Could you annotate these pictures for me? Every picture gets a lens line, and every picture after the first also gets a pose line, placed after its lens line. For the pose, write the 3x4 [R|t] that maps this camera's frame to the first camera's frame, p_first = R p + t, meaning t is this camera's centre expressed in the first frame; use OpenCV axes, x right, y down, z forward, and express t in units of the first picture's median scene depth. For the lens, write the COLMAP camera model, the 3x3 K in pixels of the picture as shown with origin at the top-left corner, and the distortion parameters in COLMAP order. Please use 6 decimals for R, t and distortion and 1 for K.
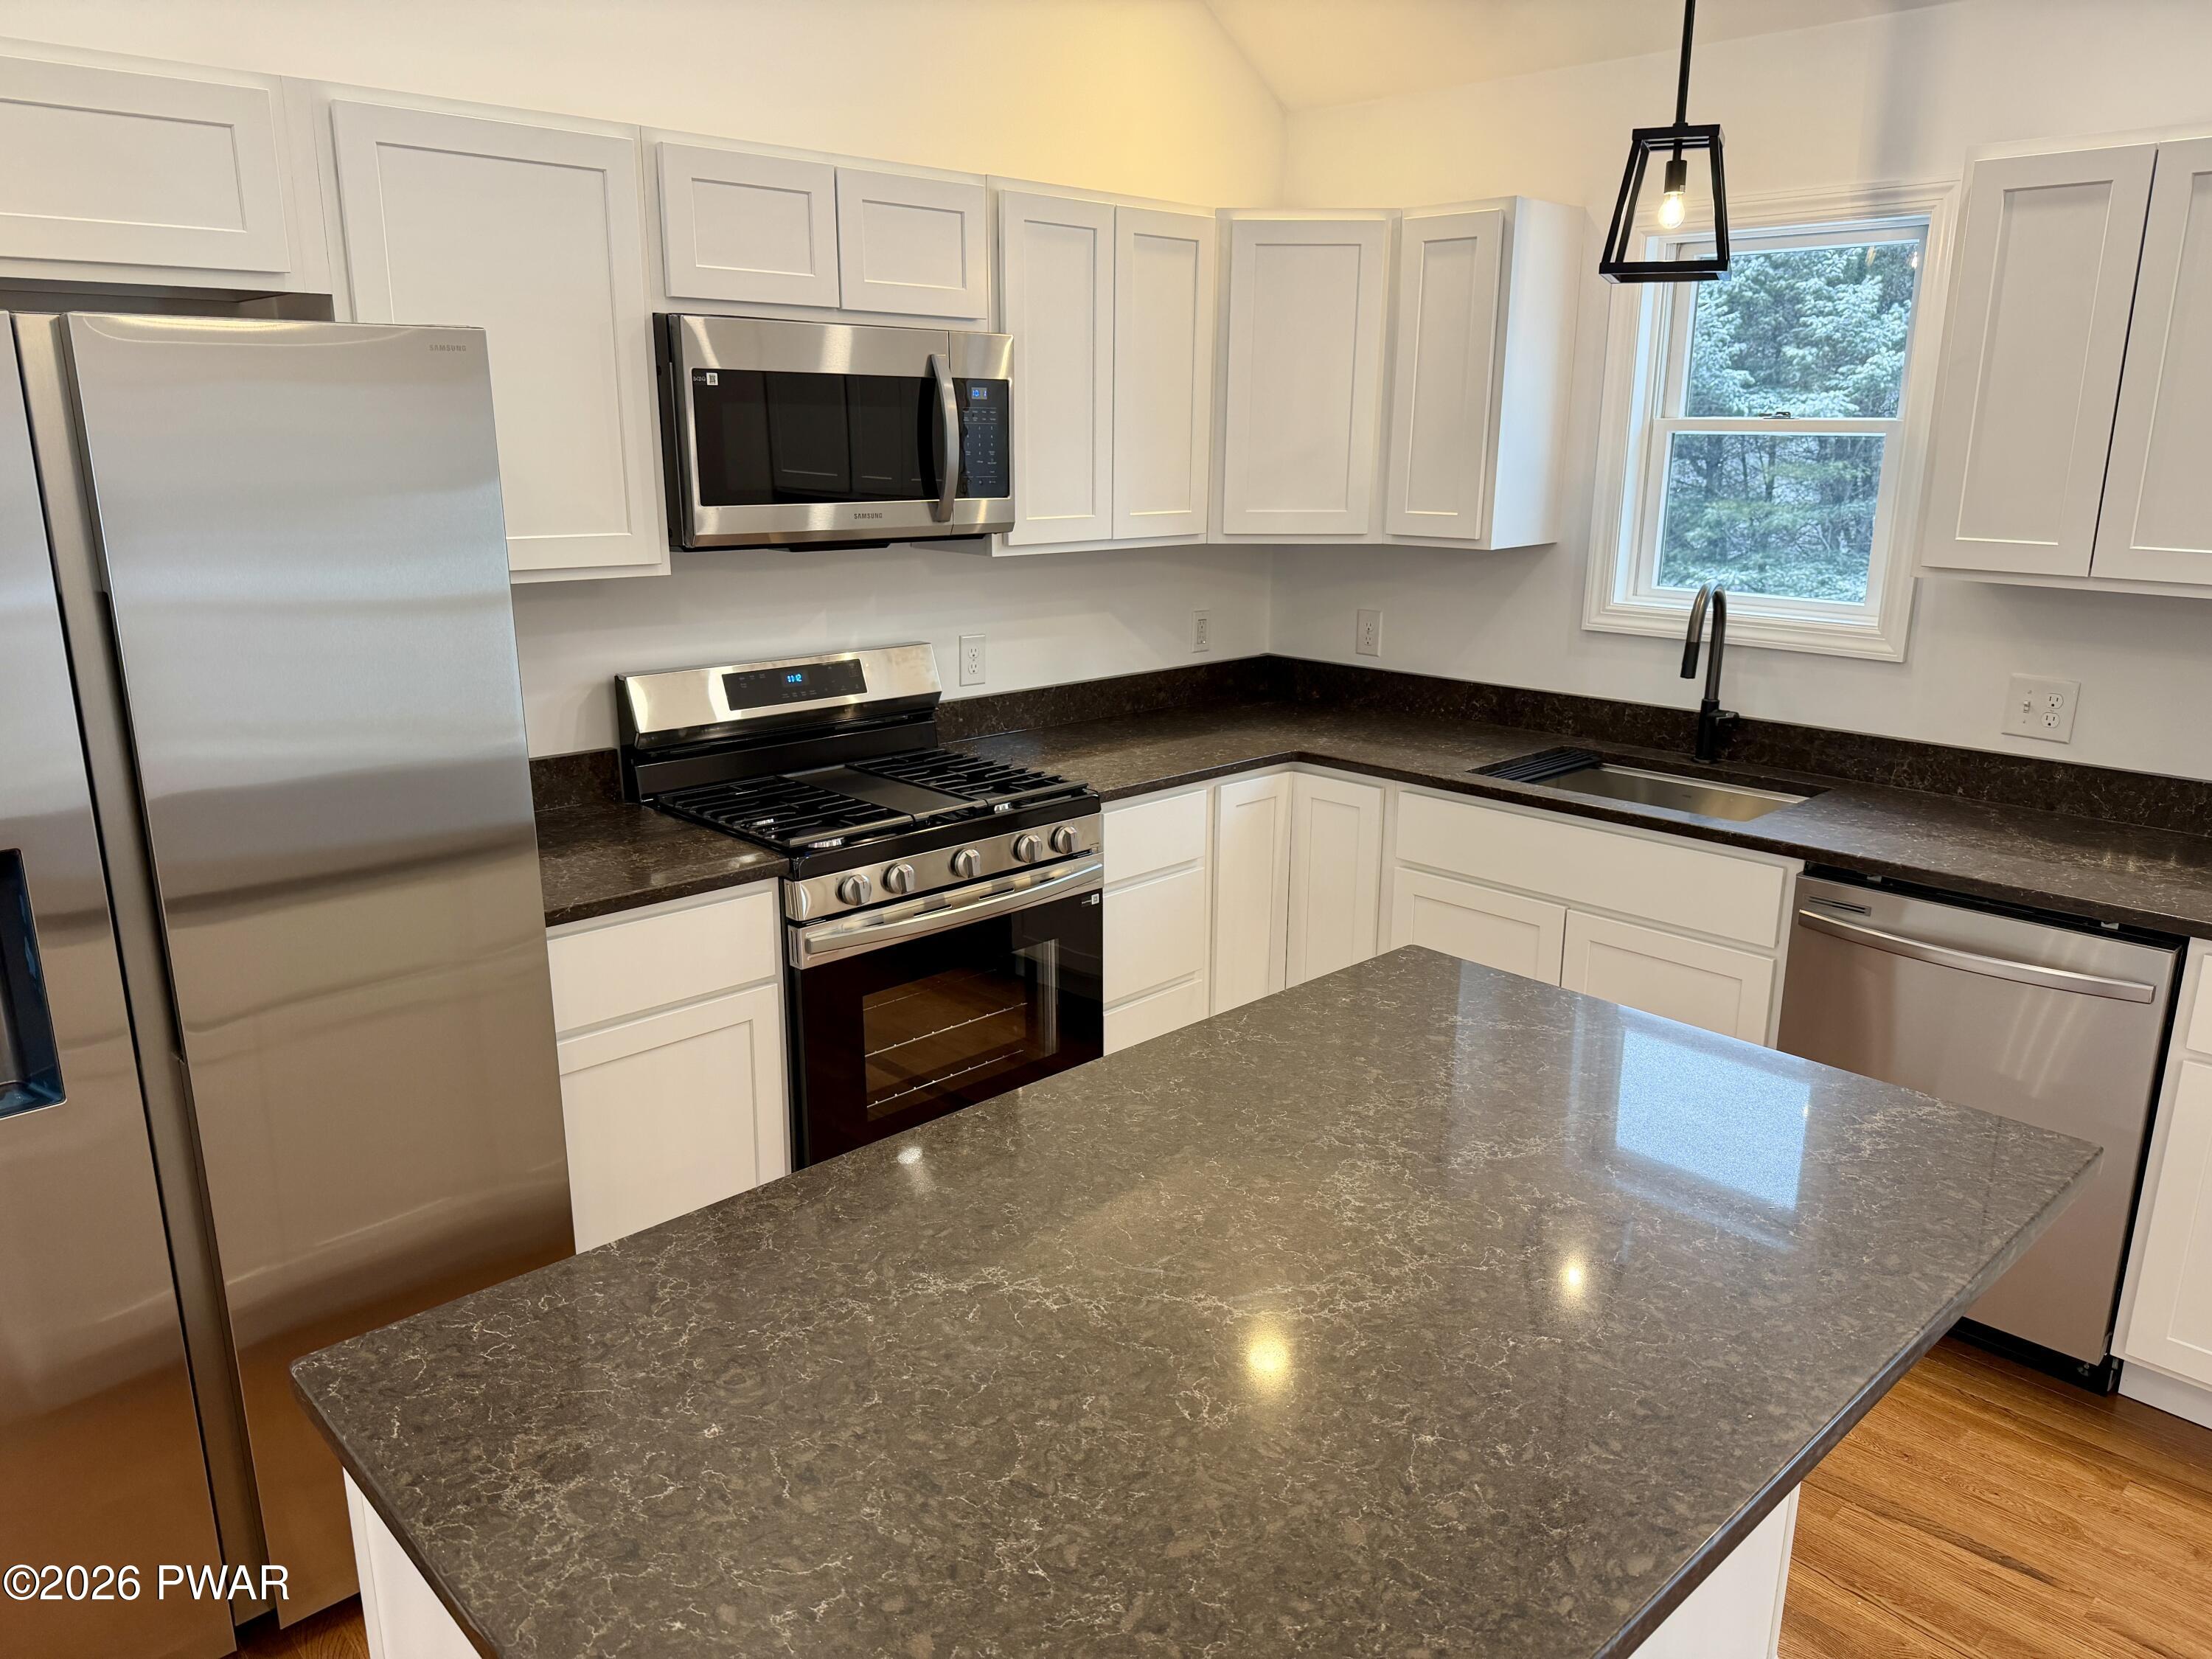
lens RADIAL K [[1587.1, 0, 1102.2], [0, 1587.1, 871.7], [0, 0, 1]] dist [0.010836, -0.006018]
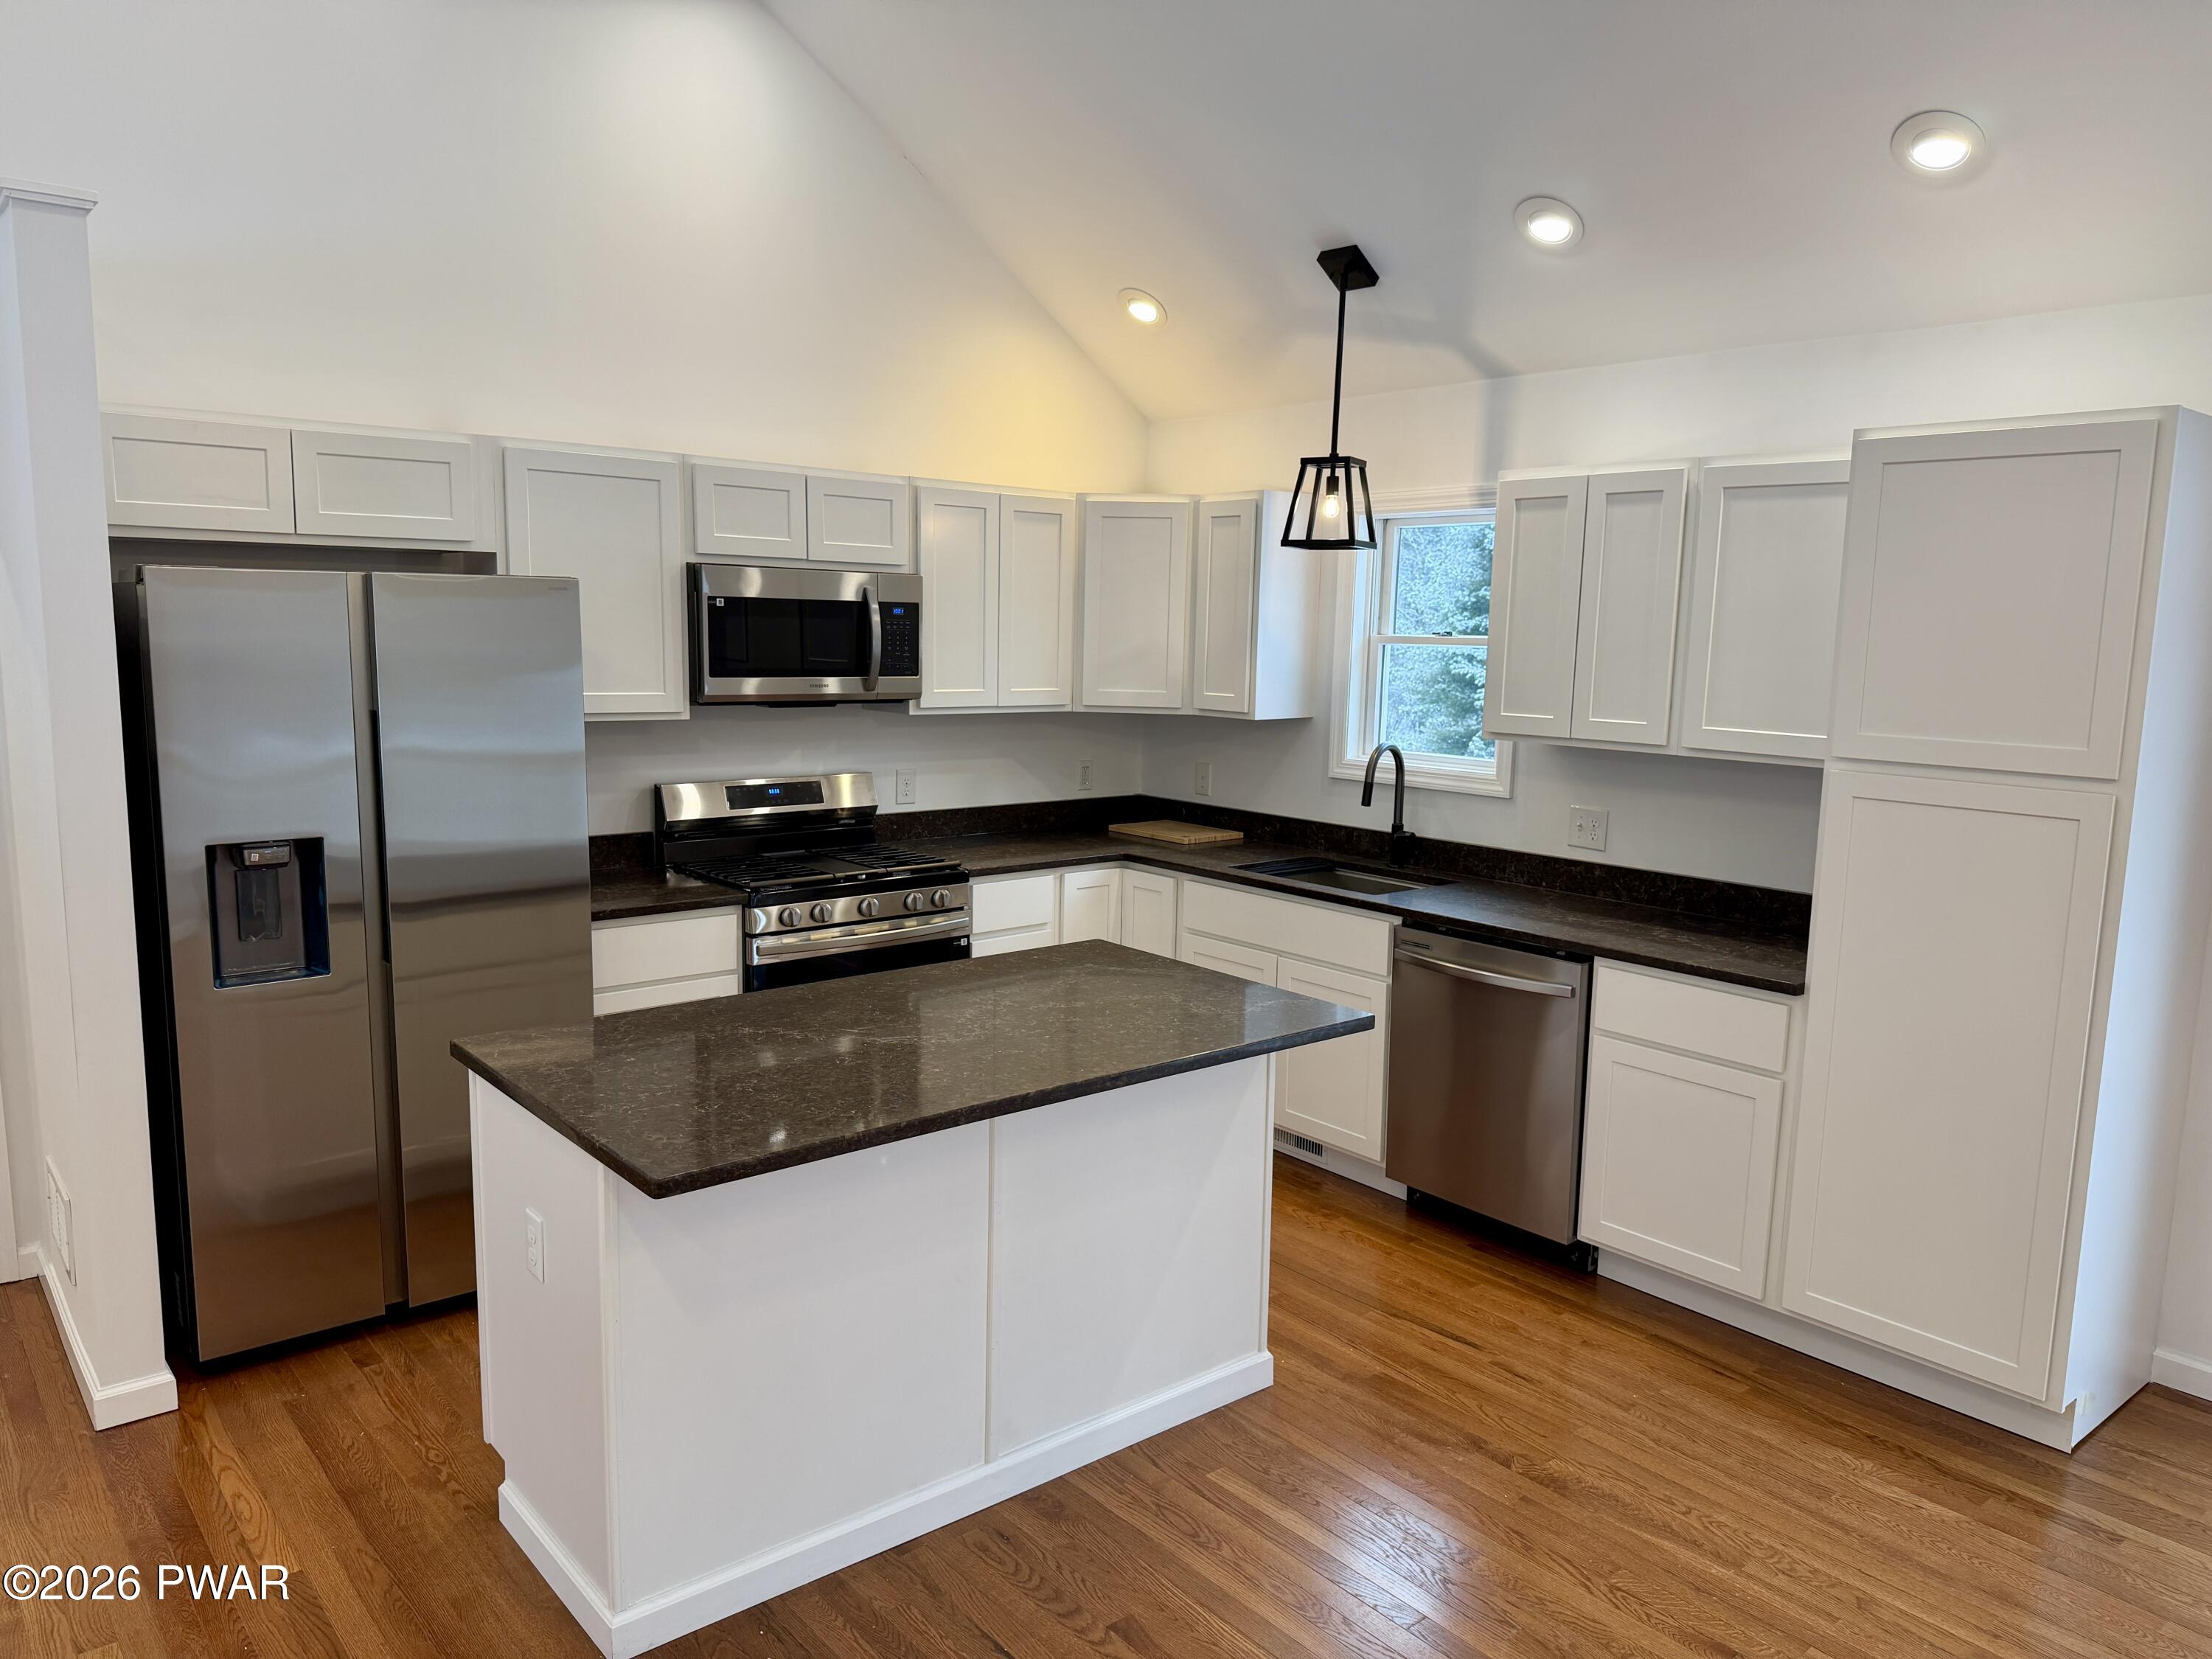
lens RADIAL K [[1536.2, 0, 1099.9], [0, 1536.2, 864.3], [0, 0, 1]] dist [0.024072, -0.002297]
pose [[0.997841, 0.026685, -0.060015, 0.220134], [-0.033750, 0.992202, -0.119986, 0.120626], [0.056345, 0.121752, 0.990960, -0.458309]]
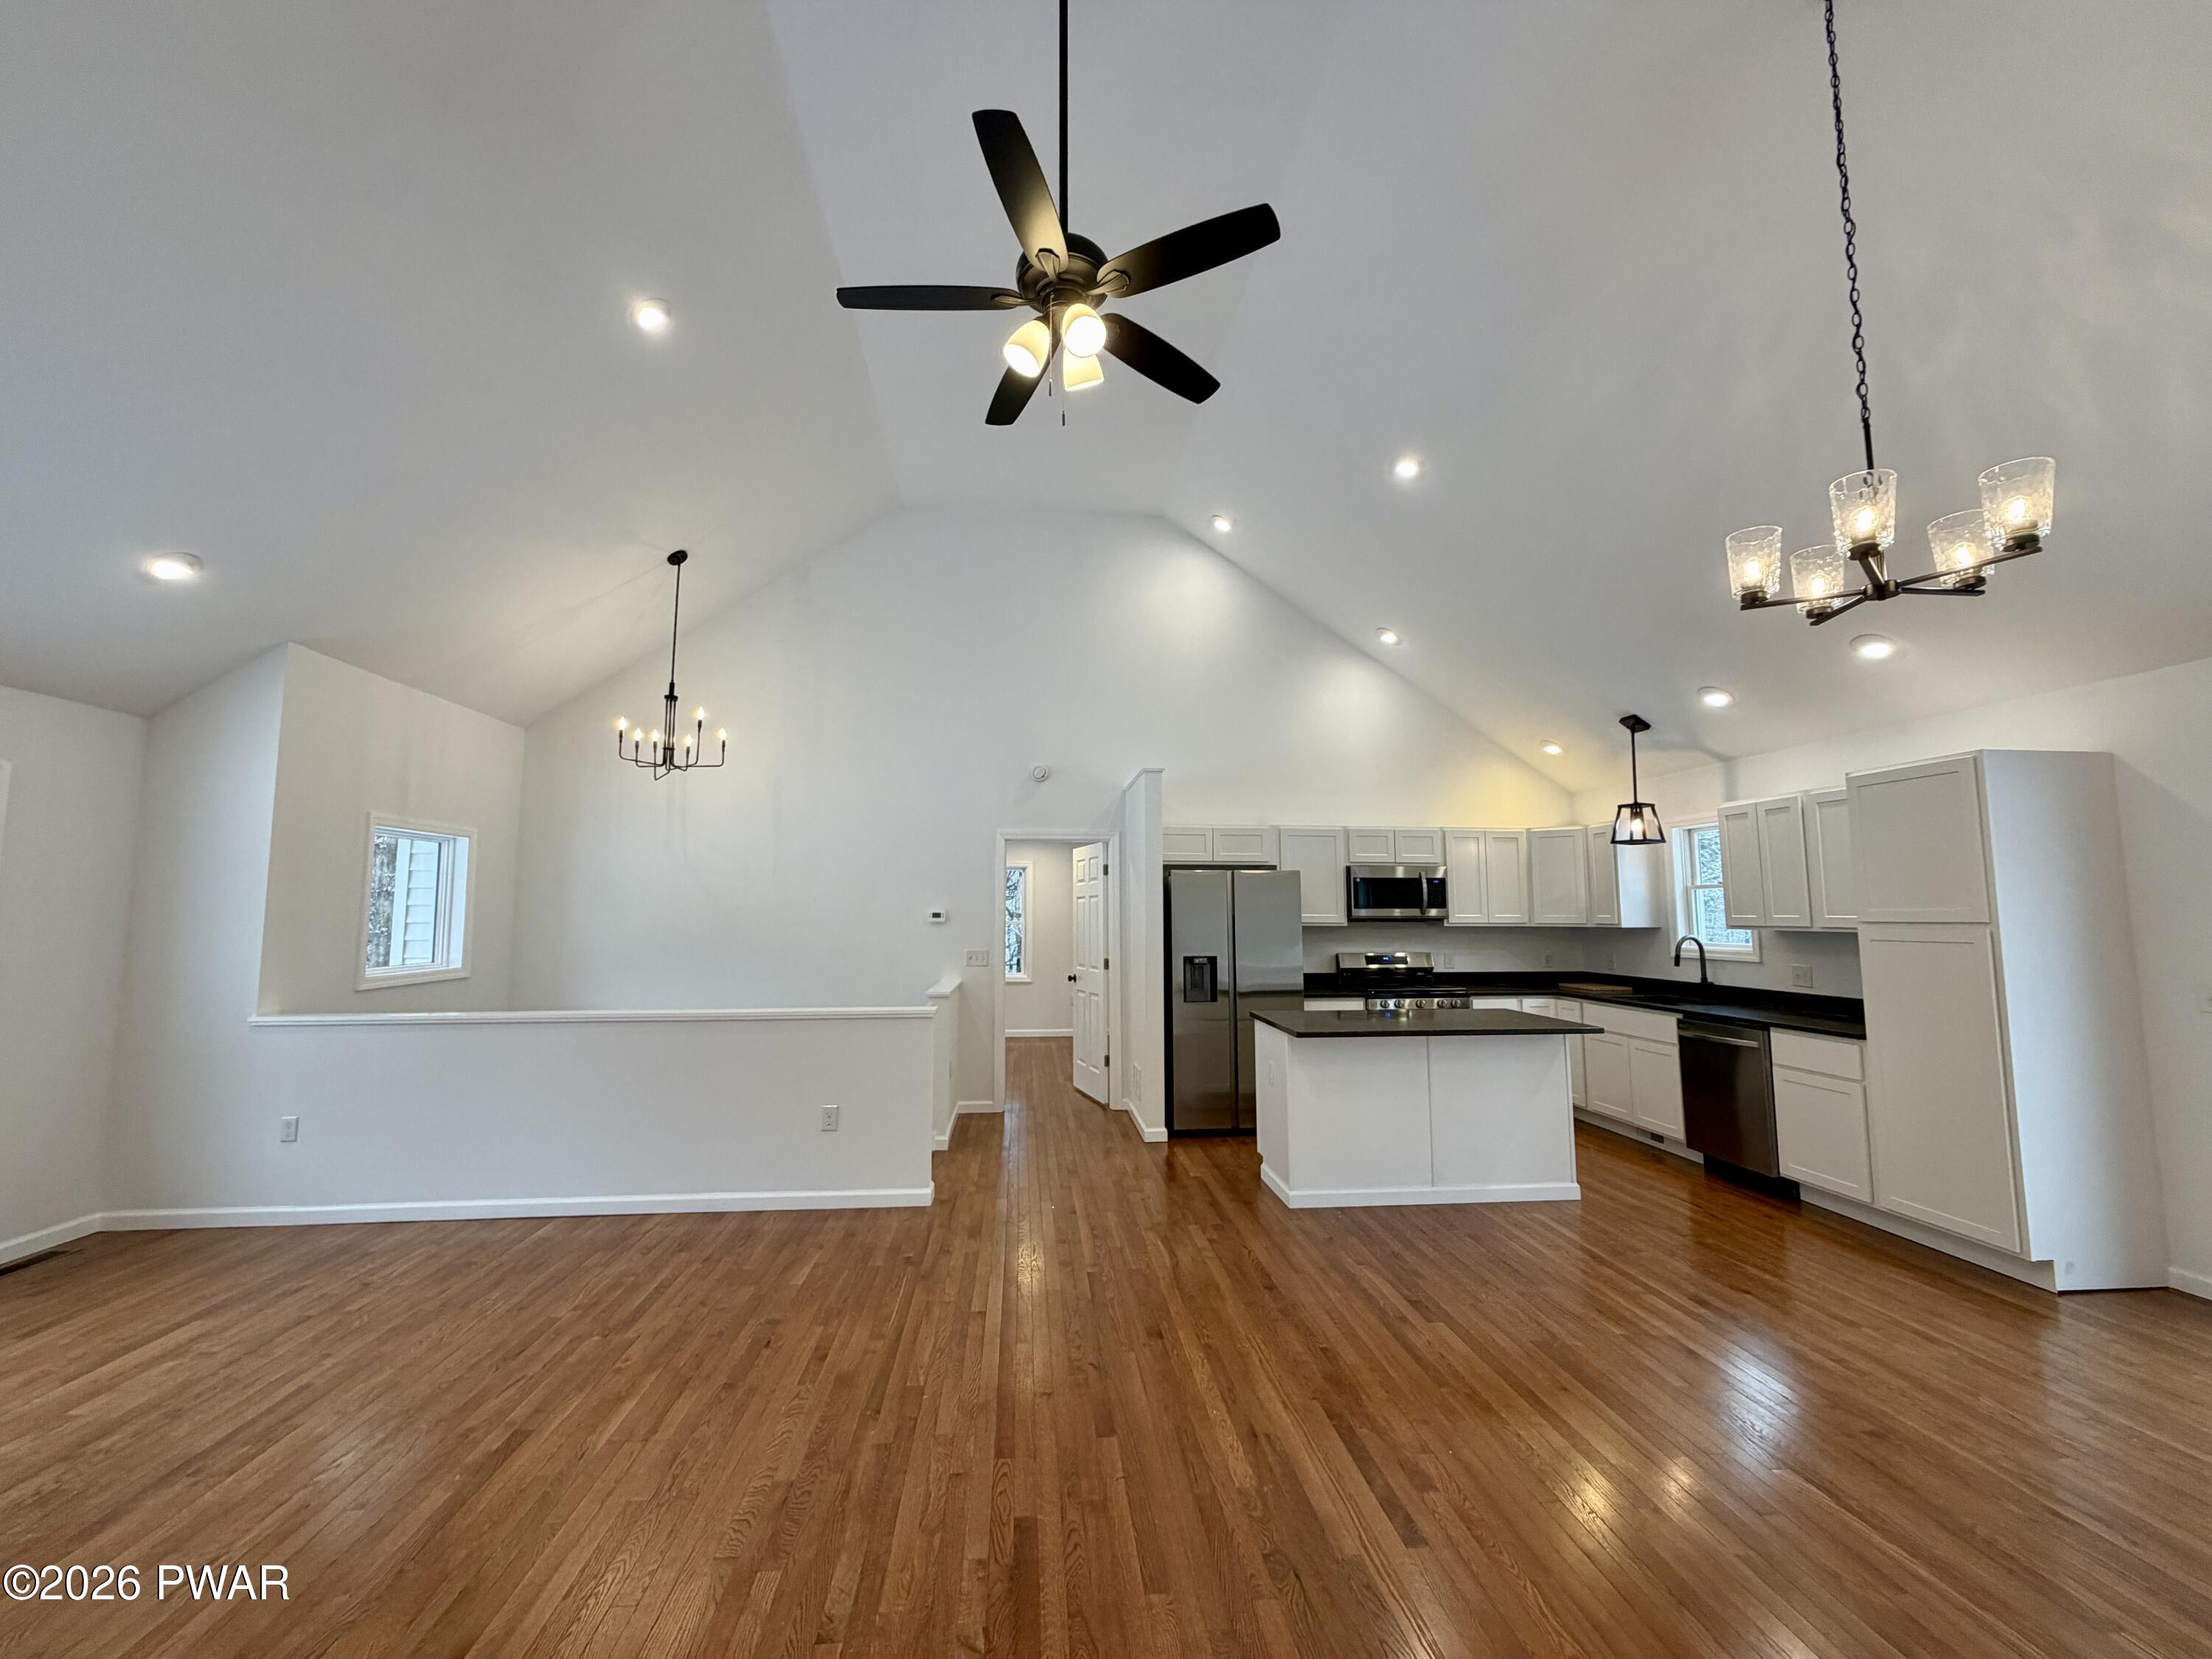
lens RADIAL K [[881.7, 0, 1093.3], [0, 881.7, 840.6], [0, 0, 1]] dist [-0.000006, -0.000077]
pose [[0.783670, -0.055220, -0.618718, 0.584653], [-0.167609, 0.940299, -0.296216, 0.359544], [0.598137, 0.335839, 0.727629, -1.032059]]
